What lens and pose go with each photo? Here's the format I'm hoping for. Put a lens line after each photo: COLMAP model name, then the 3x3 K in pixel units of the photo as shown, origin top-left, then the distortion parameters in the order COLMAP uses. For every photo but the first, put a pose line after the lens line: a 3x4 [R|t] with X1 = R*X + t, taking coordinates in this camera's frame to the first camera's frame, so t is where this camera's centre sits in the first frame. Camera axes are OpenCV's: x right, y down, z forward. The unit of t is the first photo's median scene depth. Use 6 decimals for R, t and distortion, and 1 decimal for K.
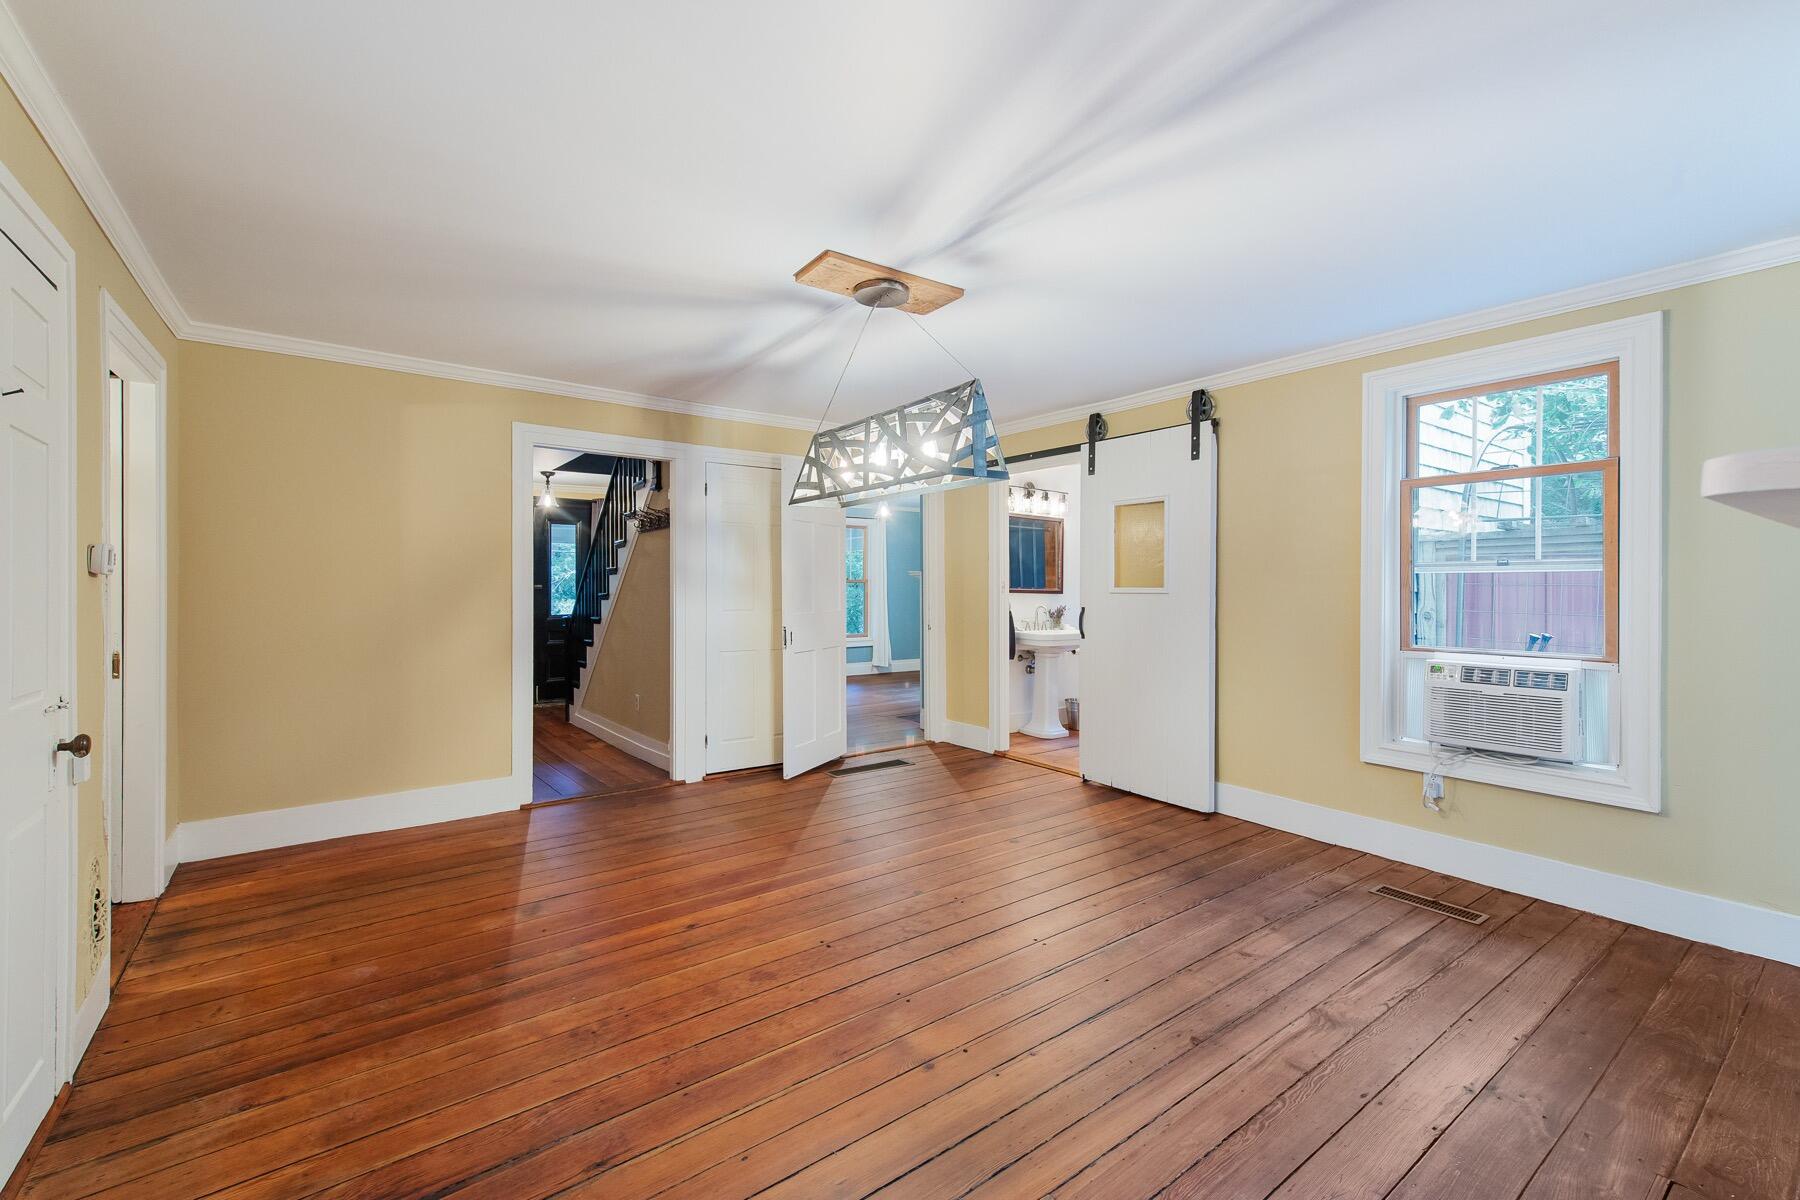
lens RADIAL K [[744.5, 0, 900.0], [0, 744.5, 600.0], [0, 0, 1]] dist [-0.000506, -0.000271]
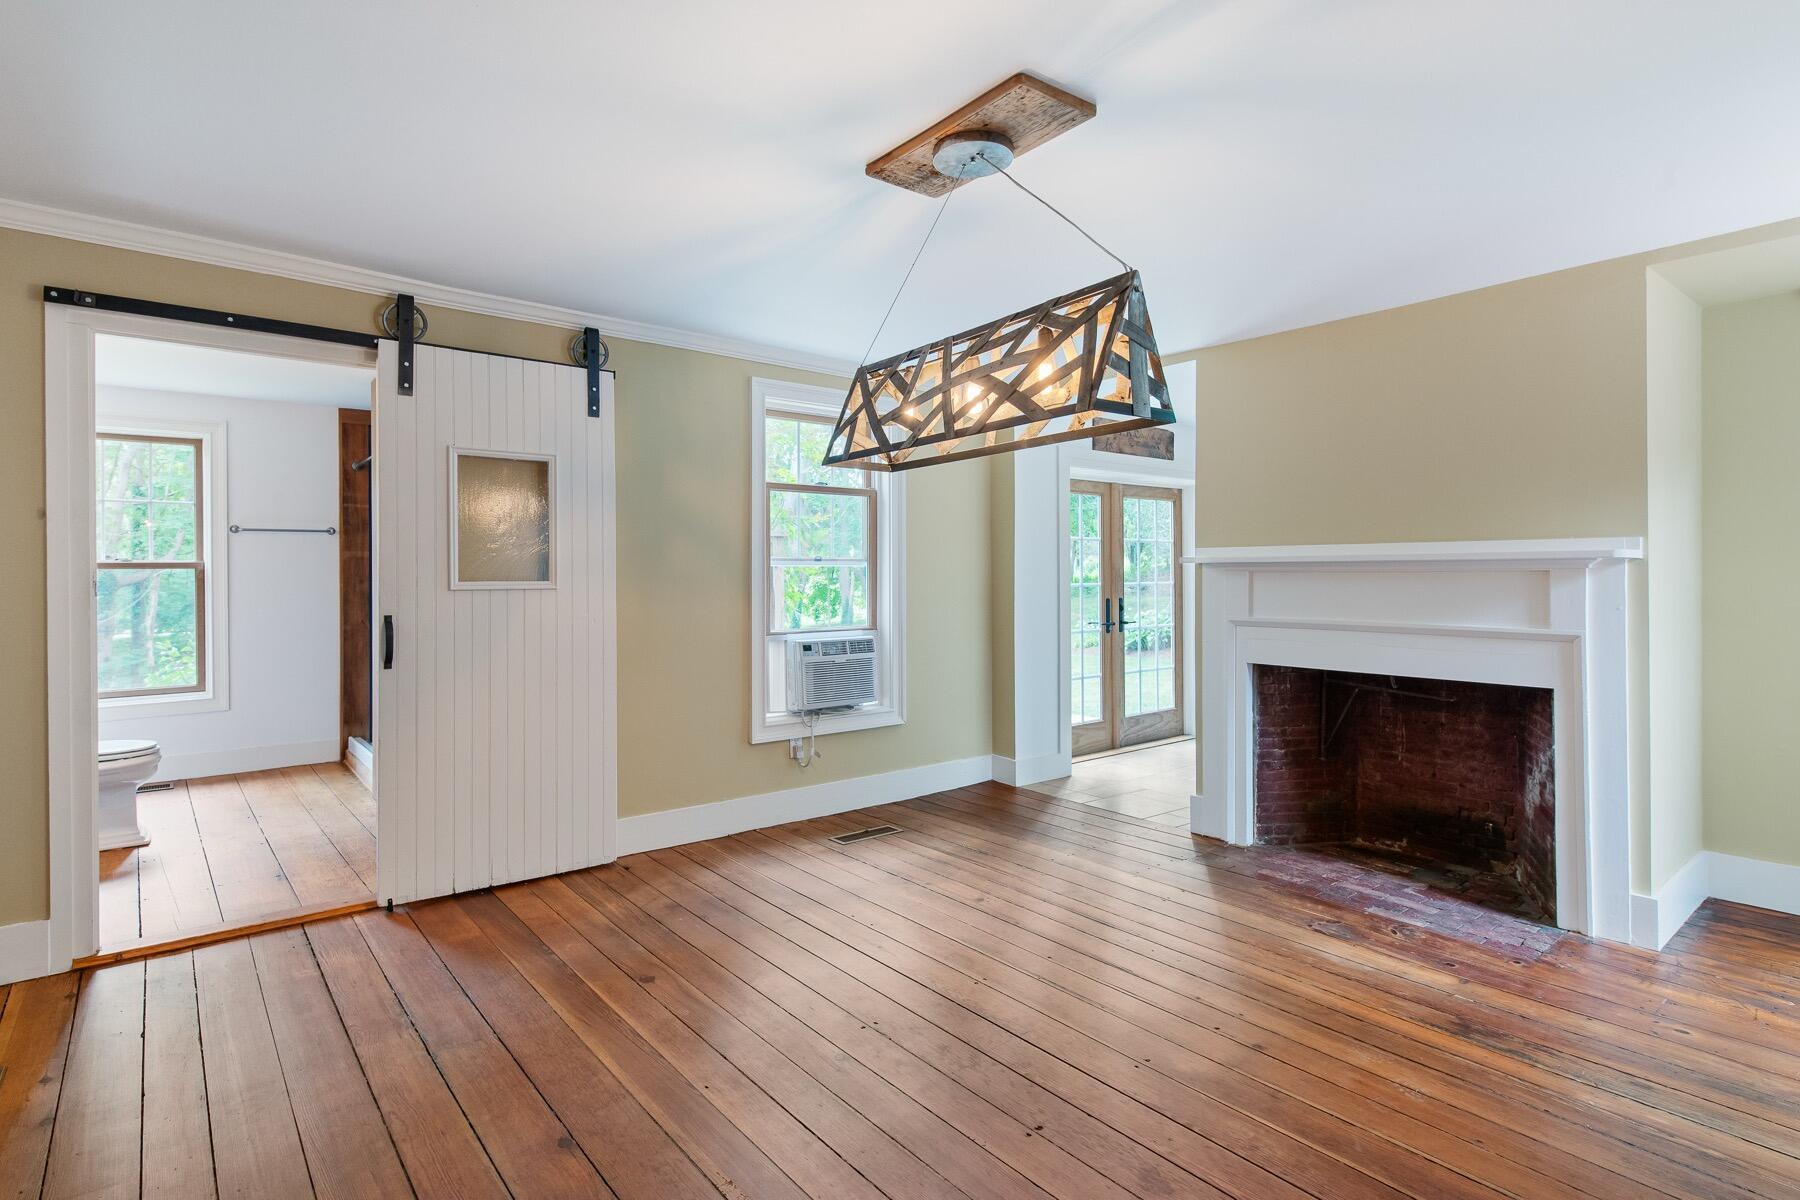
lens RADIAL K [[890.8, 0, 893.4], [0, 890.8, 576.6], [0, 0, 1]] dist [0.000330, -0.001132]
pose [[-0.040280, -0.004462, 0.999178, -0.742488], [0.019178, 0.999802, 0.005238, -0.026131], [-0.999004, 0.019373, -0.040186, 0.977234]]
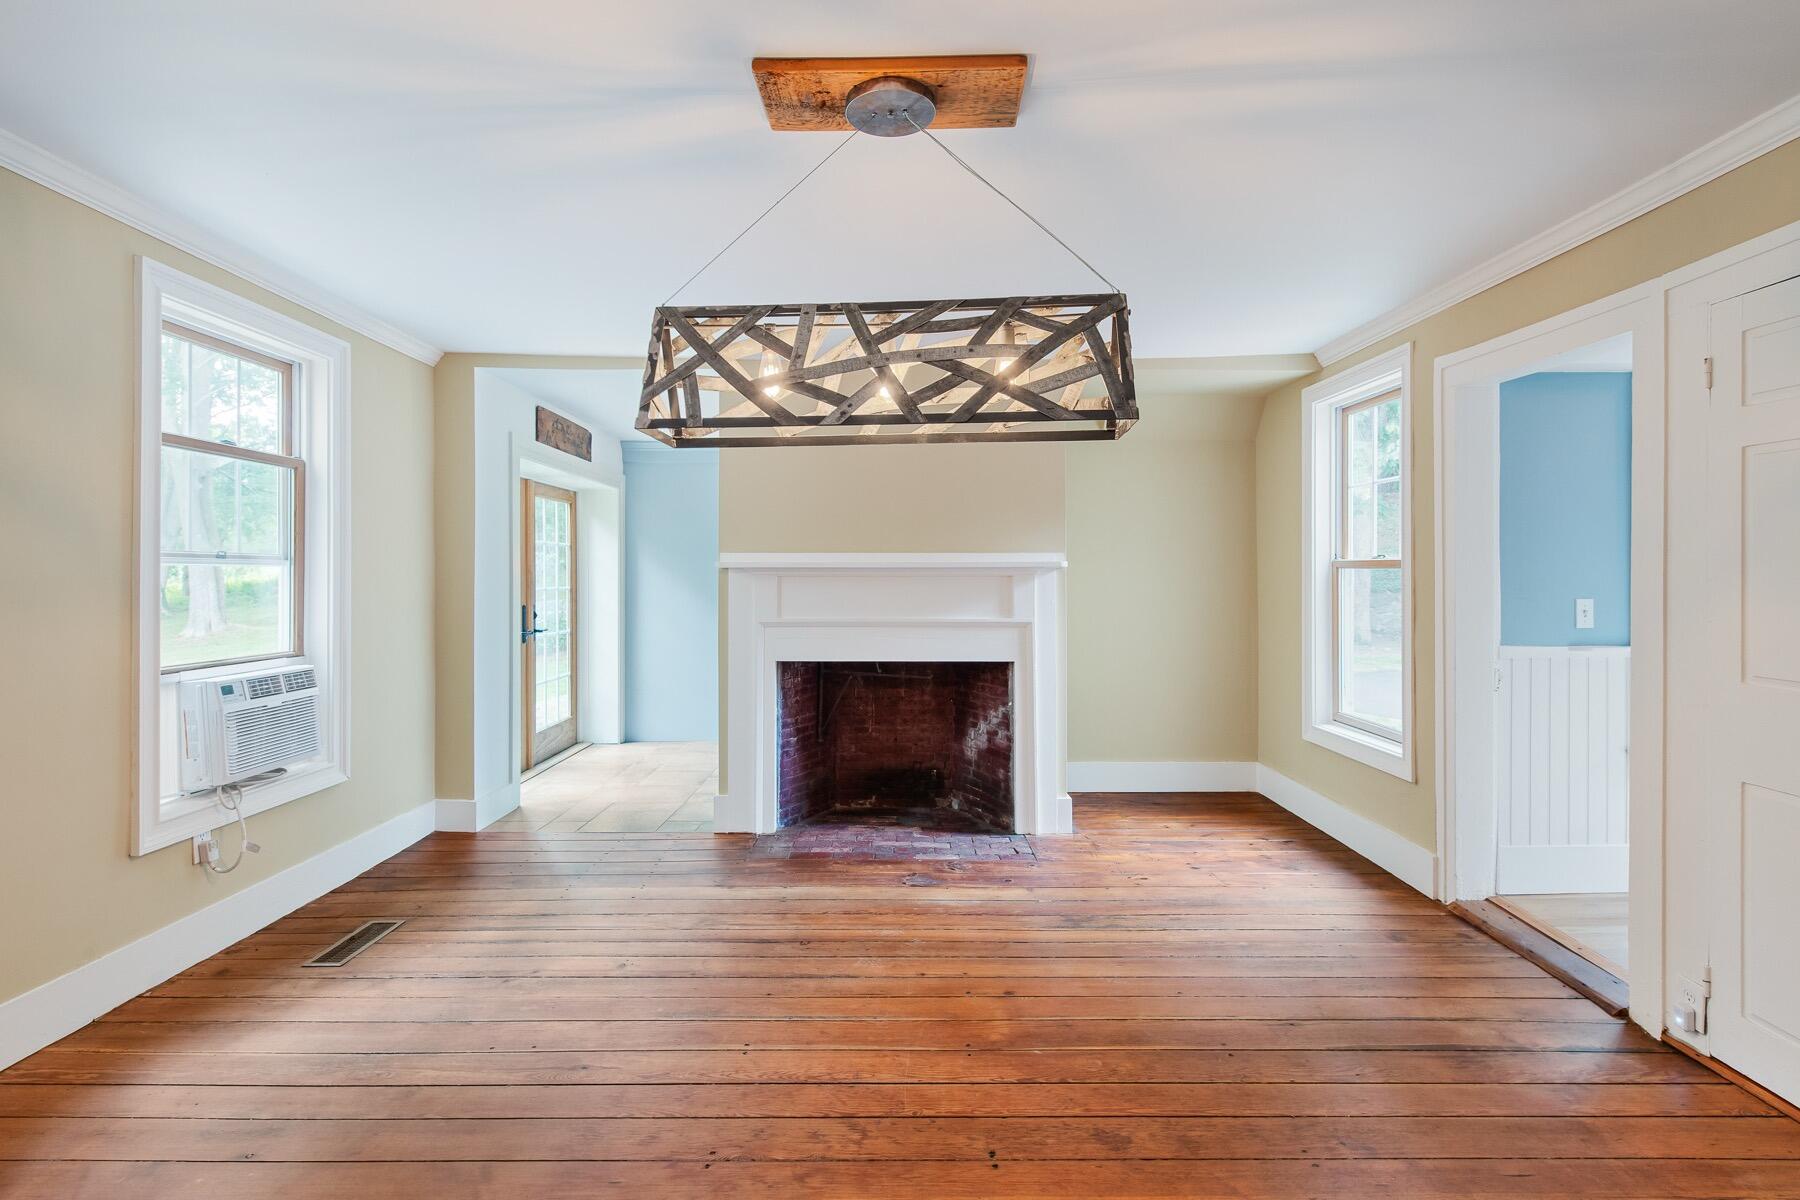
lens RADIAL K [[843.0, 0, 893.7], [0, 843.0, 575.0], [0, 0, 1]] dist [0.001178, -0.001762]
pose [[-0.800135, 0.001917, 0.599817, -0.389881], [0.011205, 0.999868, 0.011752, -0.031687], [-0.599715, 0.016124, -0.800051, 1.369434]]
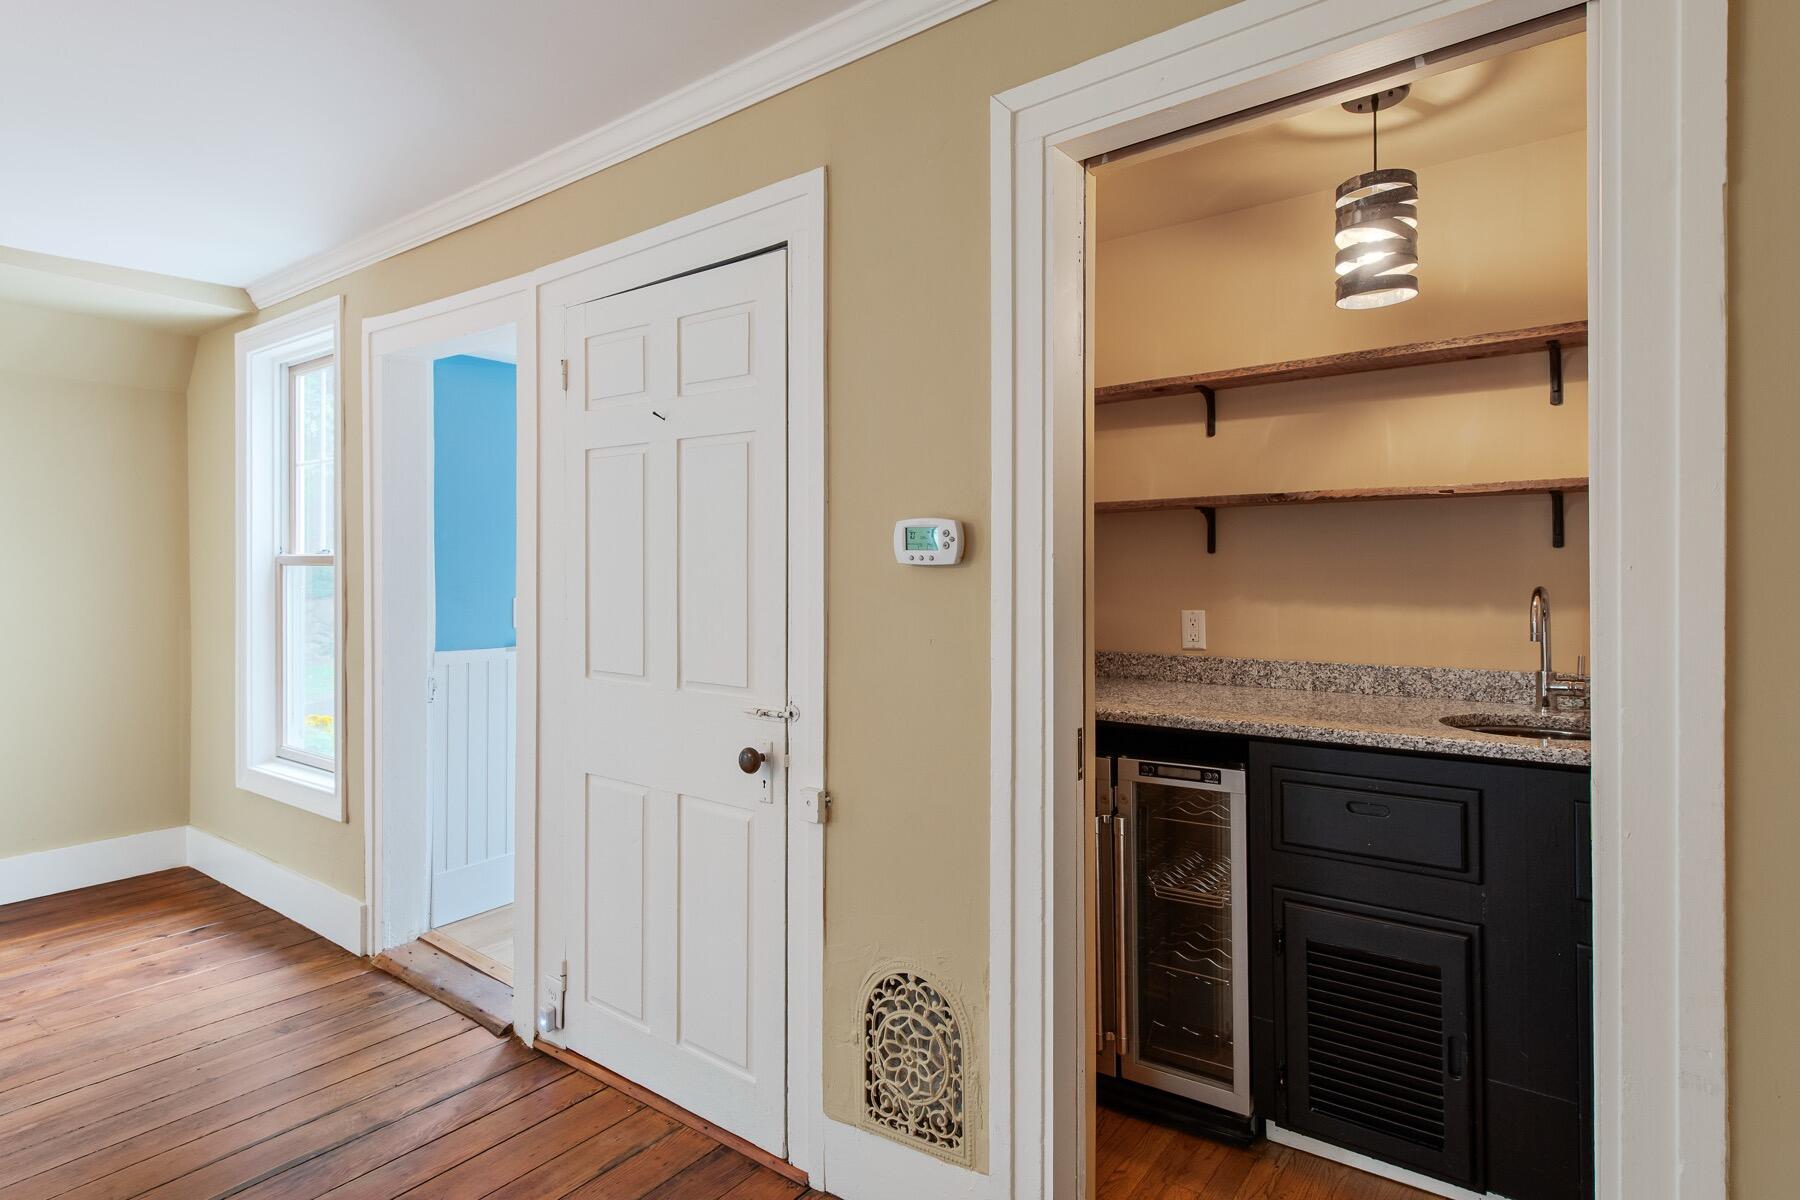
lens RADIAL K [[934.6, 0, 900.9], [0, 934.6, 568.2], [0, 0, 1]] dist [0.001175, 0.000710]
pose [[-0.959458, 0.003666, -0.281829, -0.561870], [-0.000019, 0.999915, 0.013071, -0.030573], [0.281853, 0.012546, -0.959376, 1.239218]]
